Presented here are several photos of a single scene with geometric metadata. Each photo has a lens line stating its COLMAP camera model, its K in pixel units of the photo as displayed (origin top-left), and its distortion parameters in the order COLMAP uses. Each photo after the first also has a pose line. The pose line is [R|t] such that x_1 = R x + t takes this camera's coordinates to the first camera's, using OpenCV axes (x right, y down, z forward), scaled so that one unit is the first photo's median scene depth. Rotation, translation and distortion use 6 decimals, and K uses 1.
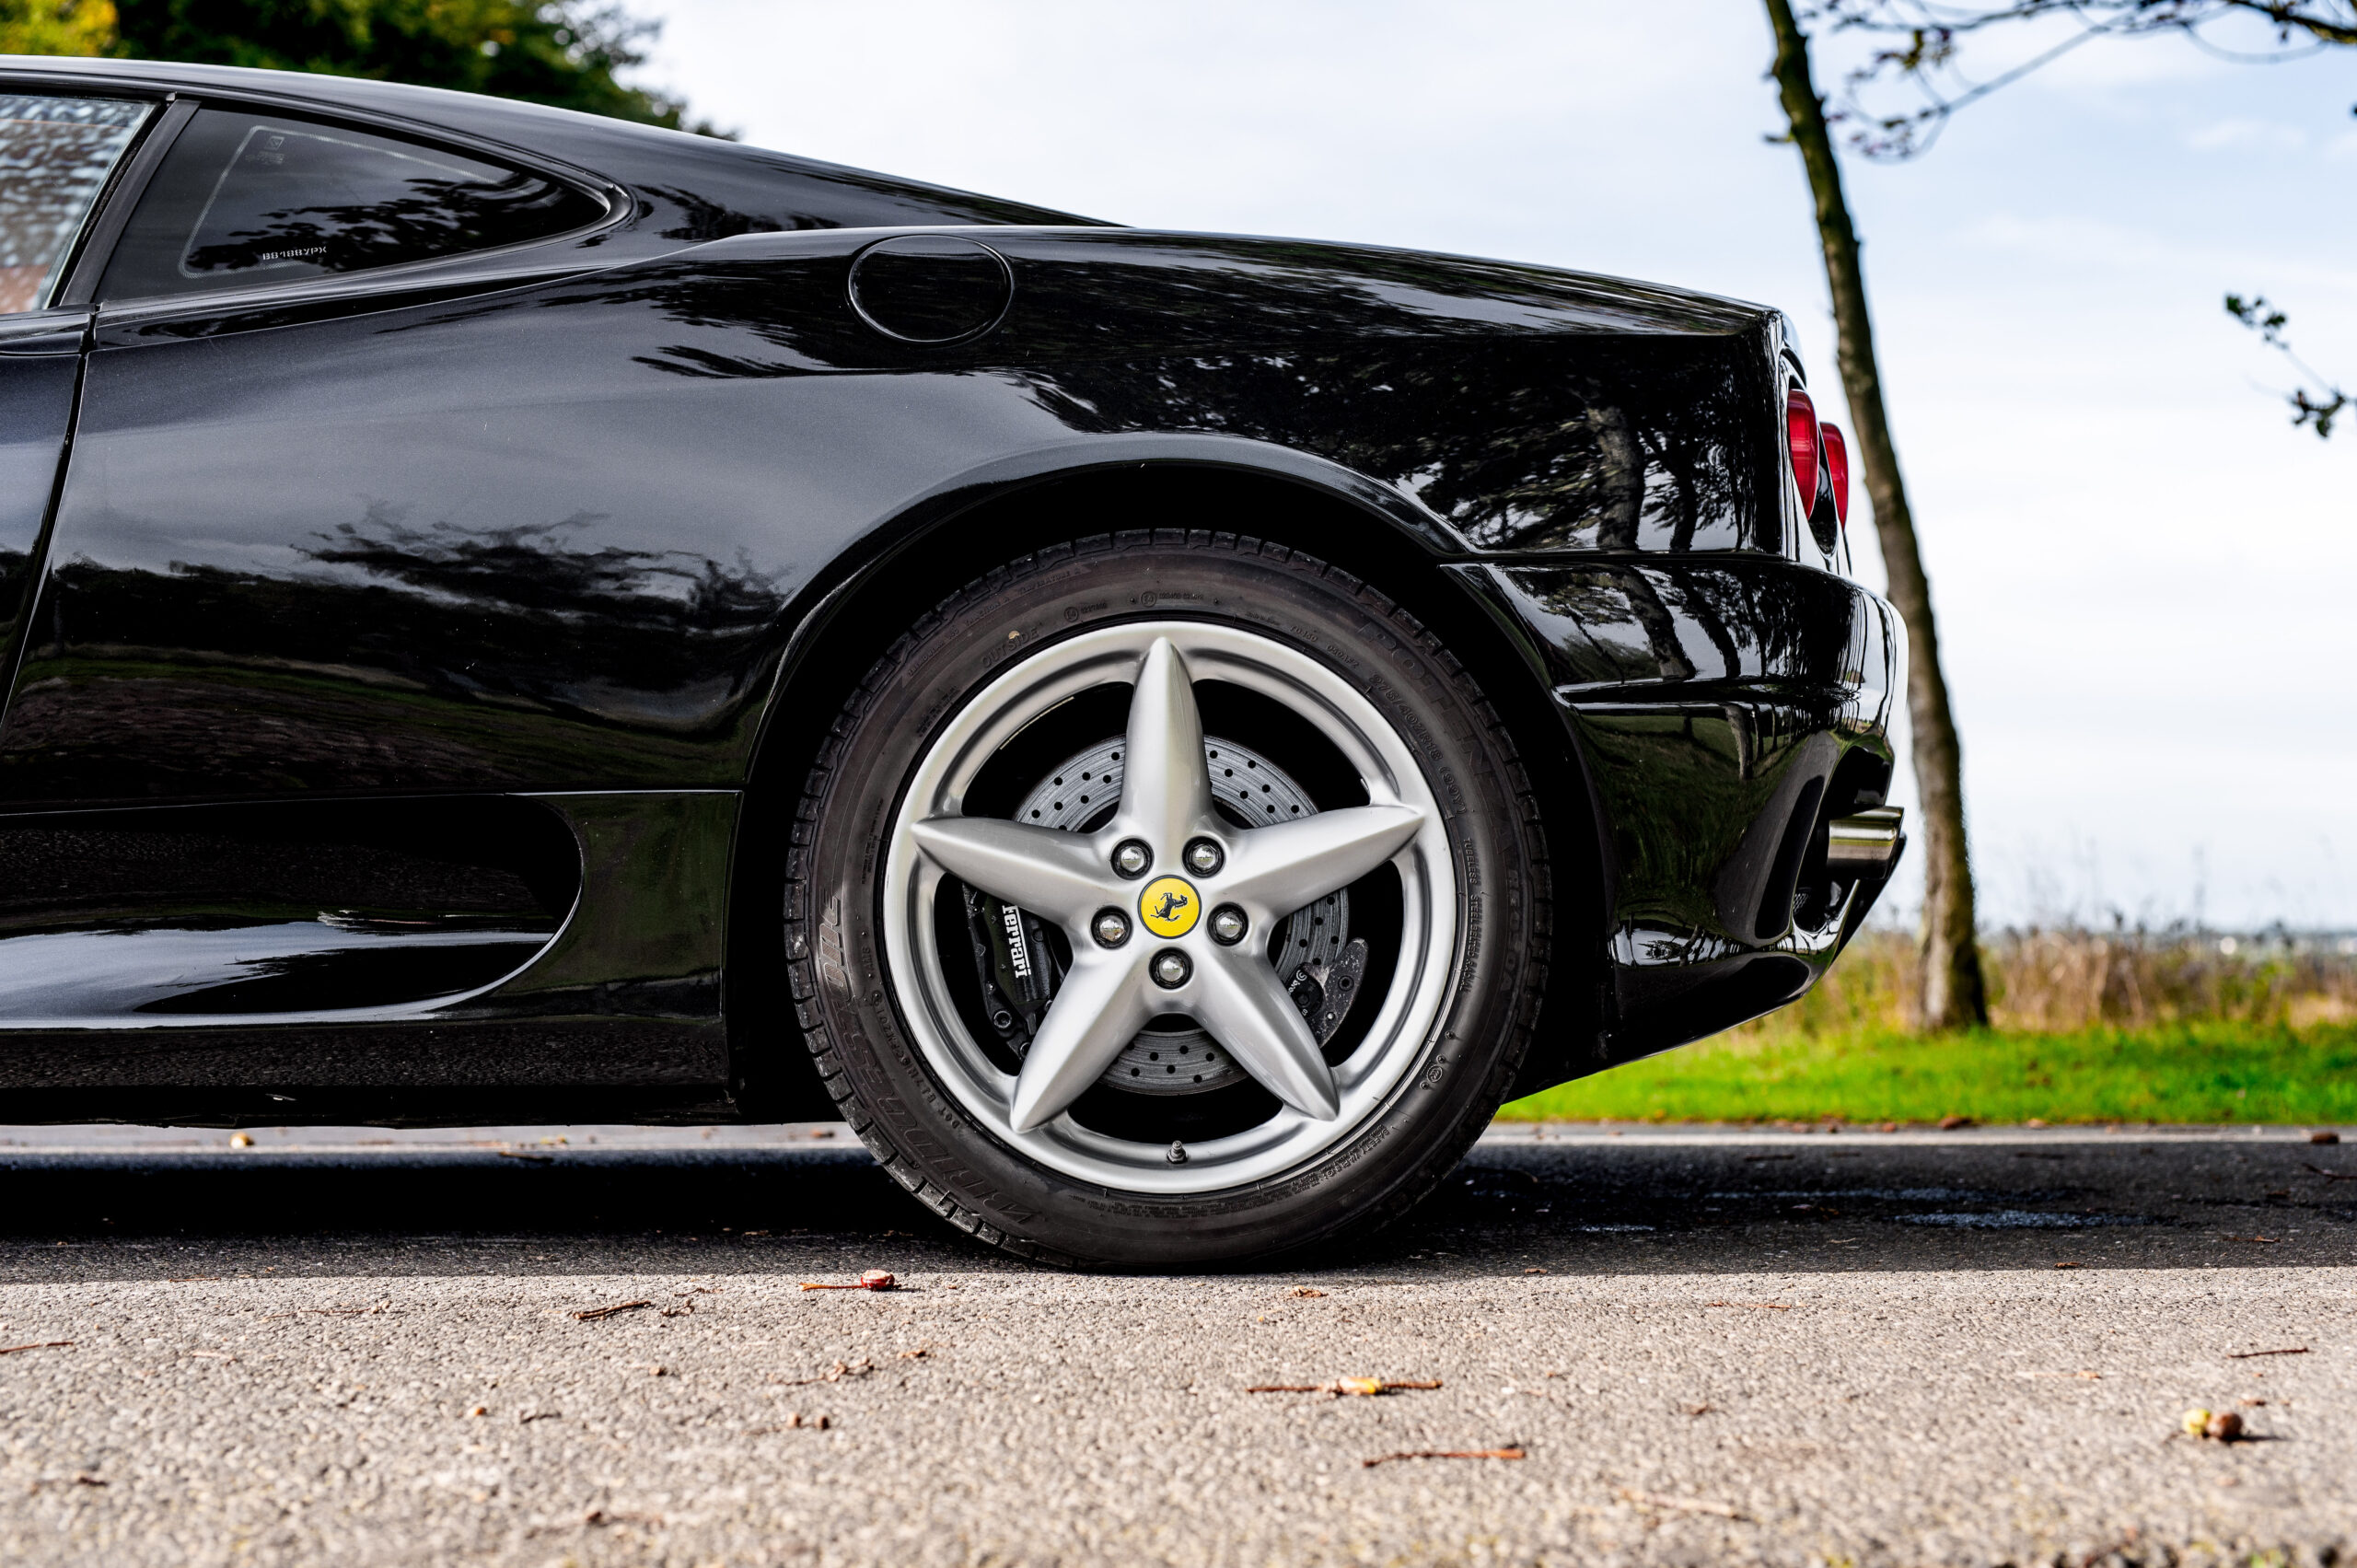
lens RADIAL K [[3418.1, 0, 1181.7], [0, 3418.1, 796.1], [0, 0, 1]] dist [-0.037759, 0.000000]
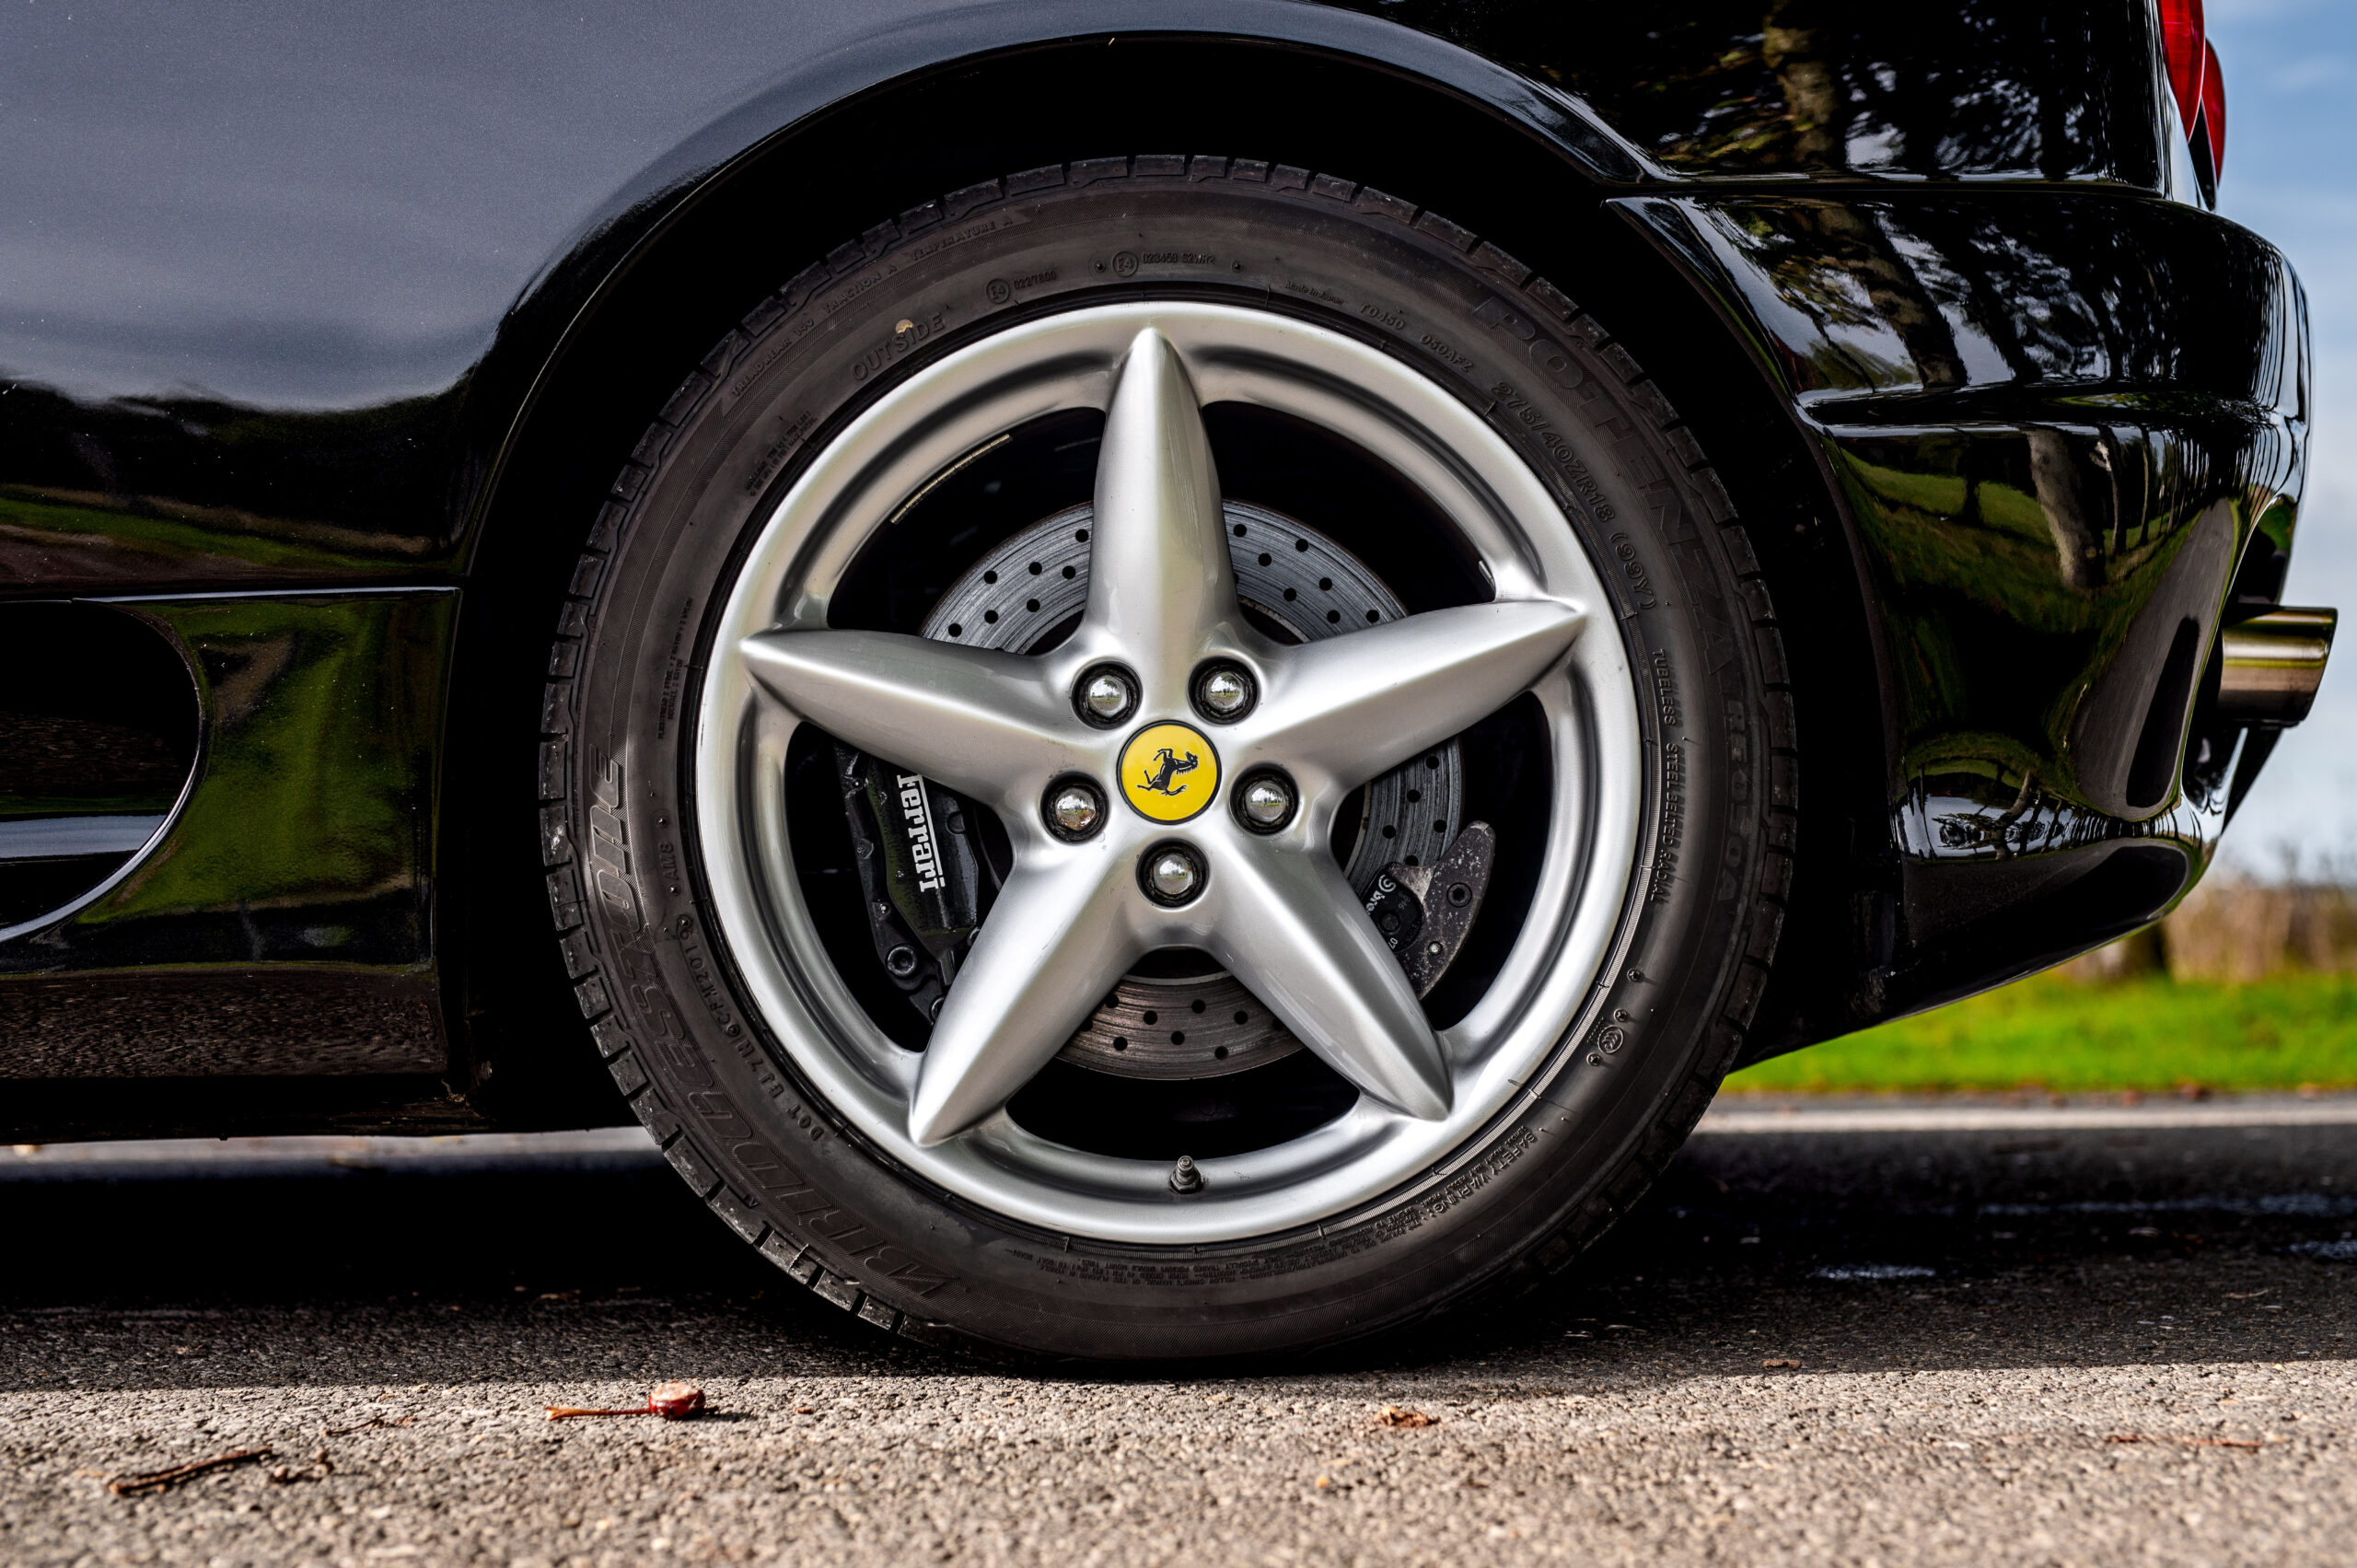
lens RADIAL K [[3418.1, 0, 1173.6], [0, 3418.1, 783.3], [0, 0, 1]] dist [-0.037759, 0.000000]
pose [[0.999557, -0.014542, -0.025981, 0.013257], [0.014691, 0.999877, 0.005556, 0.031285], [0.025897, -0.005935, 0.999647, 0.392818]]
